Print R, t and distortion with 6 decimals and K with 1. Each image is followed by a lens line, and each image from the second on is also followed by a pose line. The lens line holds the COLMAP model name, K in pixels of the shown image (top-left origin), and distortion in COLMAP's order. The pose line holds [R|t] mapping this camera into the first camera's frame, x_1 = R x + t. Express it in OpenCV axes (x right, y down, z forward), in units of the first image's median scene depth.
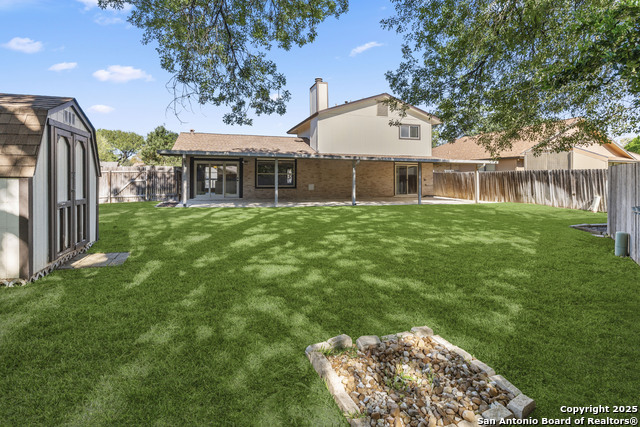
lens RADIAL K [[317.0, 0, 320.6], [0, 317.0, 194.3], [0, 0, 1]] dist [-0.001249, -0.000183]
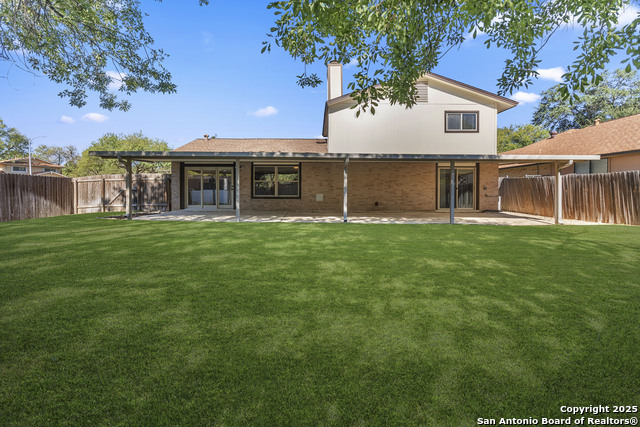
lens RADIAL K [[306.9, 0, 326.5], [0, 306.9, 213.8], [0, 0, 1]] dist [-0.000137, 0.000200]
pose [[0.955346, 0.020803, -0.294757, 0.242865], [-0.013171, 0.999525, 0.027854, -0.003736], [0.295197, -0.022728, 0.955166, 0.289861]]
